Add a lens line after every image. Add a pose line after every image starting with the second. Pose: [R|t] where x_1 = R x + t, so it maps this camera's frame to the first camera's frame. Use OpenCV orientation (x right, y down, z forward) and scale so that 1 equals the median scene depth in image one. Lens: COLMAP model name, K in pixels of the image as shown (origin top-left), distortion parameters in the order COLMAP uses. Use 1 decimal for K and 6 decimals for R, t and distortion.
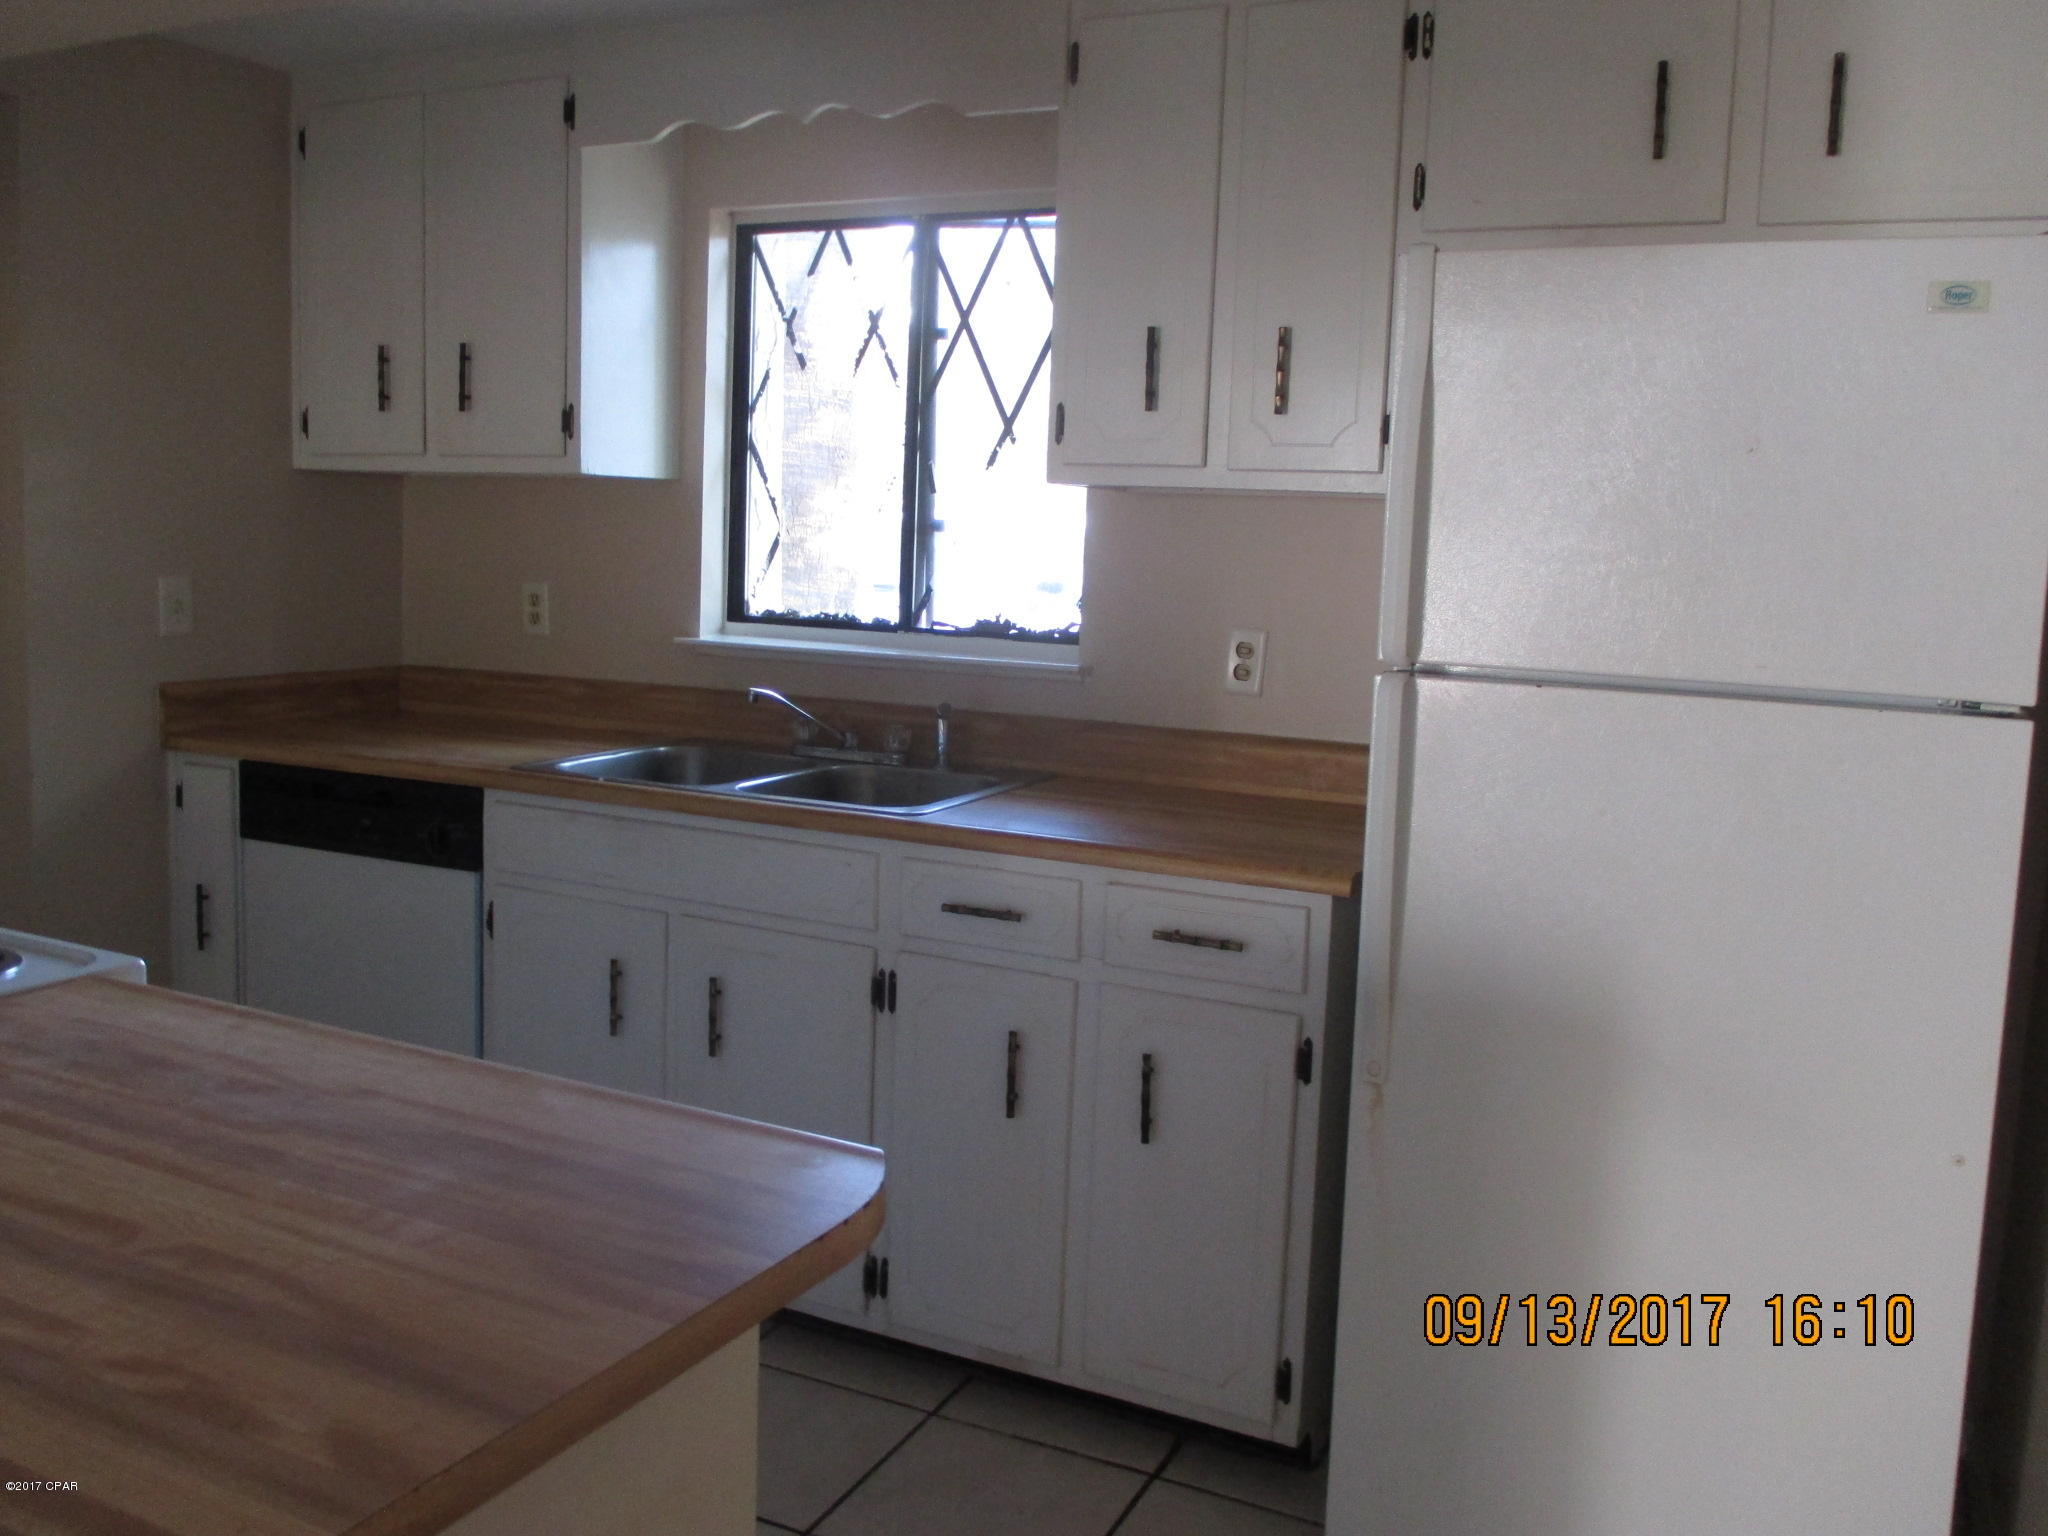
lens RADIAL K [[1719.4, 0, 1031.7], [0, 1719.4, 760.7], [0, 0, 1]] dist [0.008446, -0.061013]
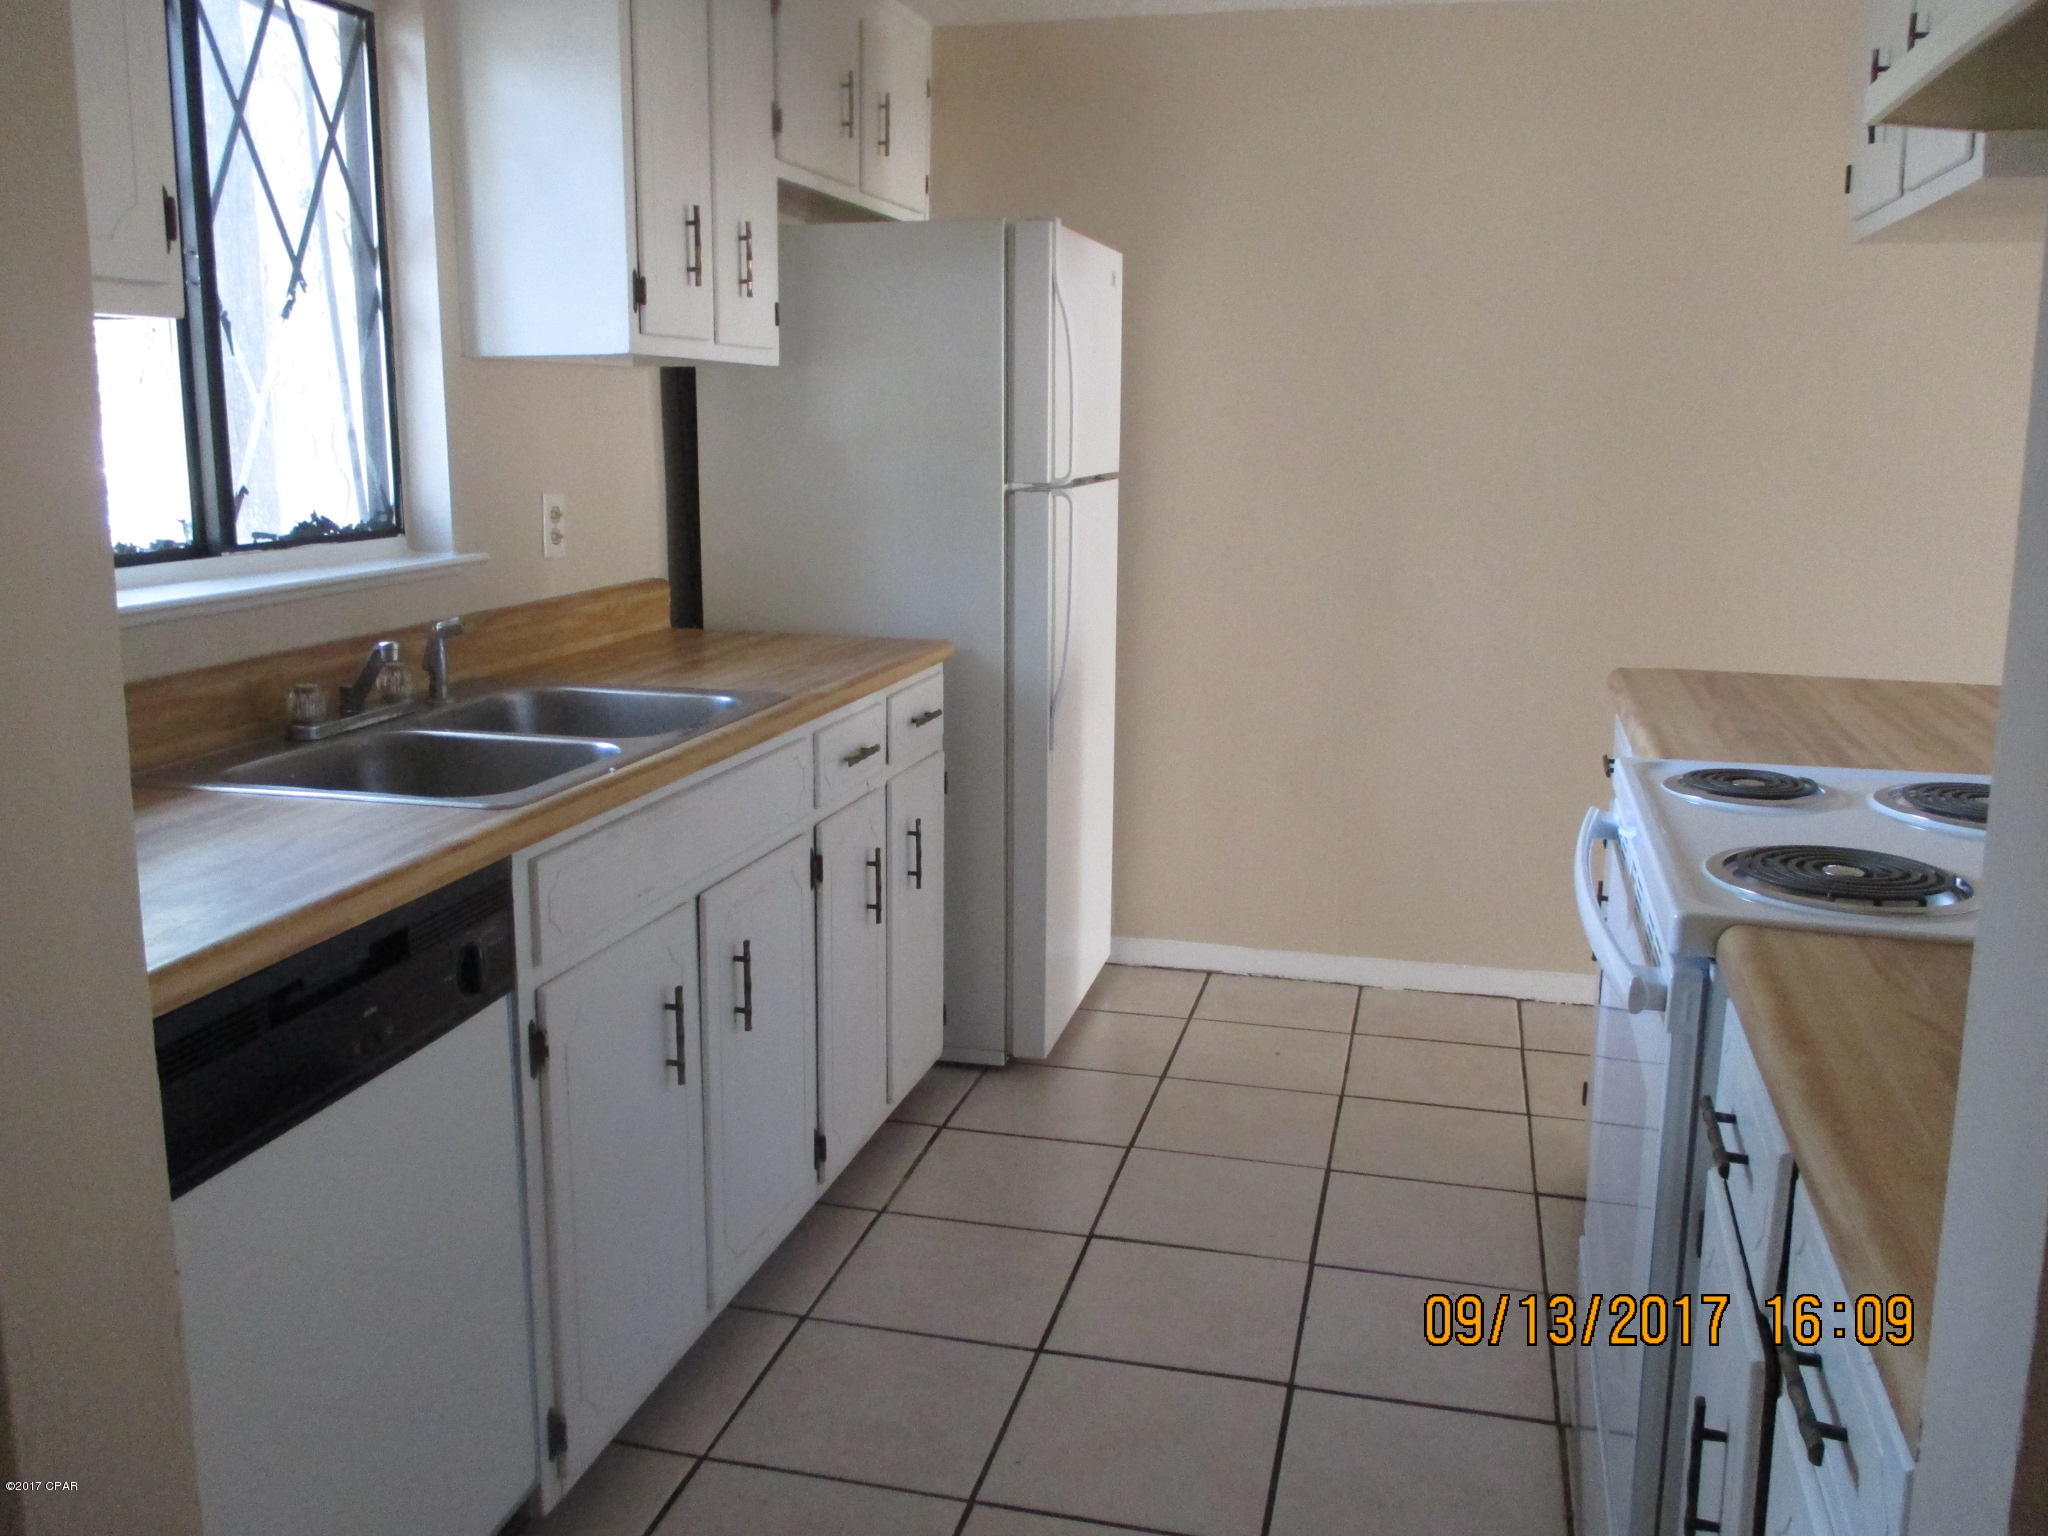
lens RADIAL K [[1719.4, 0, 1031.7], [0, 1719.4, 760.7], [0, 0, 1]] dist [0.008446, -0.061013]
pose [[-0.191440, -0.228725, 0.954482, -0.866377], [0.119019, 0.959882, 0.253891, -0.137600], [-0.974261, 0.162207, -0.156537, 0.831381]]
